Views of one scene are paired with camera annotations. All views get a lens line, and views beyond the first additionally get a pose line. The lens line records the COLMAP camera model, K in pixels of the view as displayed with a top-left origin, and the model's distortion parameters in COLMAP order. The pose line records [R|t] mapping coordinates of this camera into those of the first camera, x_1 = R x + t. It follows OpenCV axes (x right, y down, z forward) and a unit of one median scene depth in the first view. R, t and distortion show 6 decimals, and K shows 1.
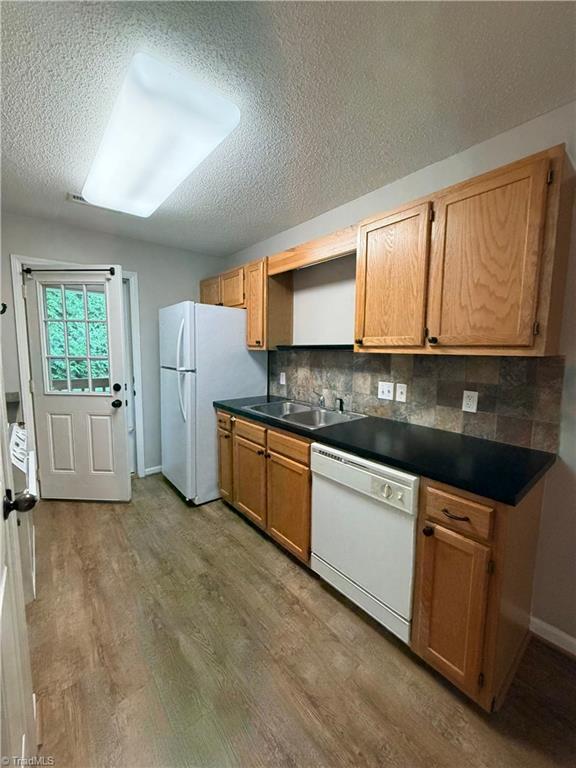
lens RADIAL K [[307.2, 0, 289.2], [0, 307.2, 381.6], [0, 0, 1]] dist [0.002079, 0.000456]
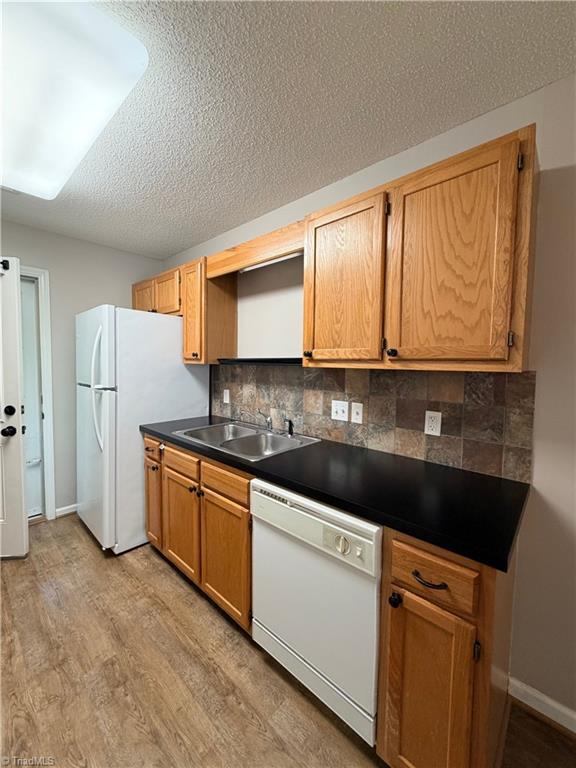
lens RADIAL K [[307.2, 0, 288.8], [0, 307.2, 382.2], [0, 0, 1]] dist [0.002079, 0.000456]
pose [[0.990798, -0.004838, 0.135260, 0.059989], [0.010721, 0.999026, -0.042798, -0.017524], [-0.134921, 0.043854, 0.989885, 0.172491]]
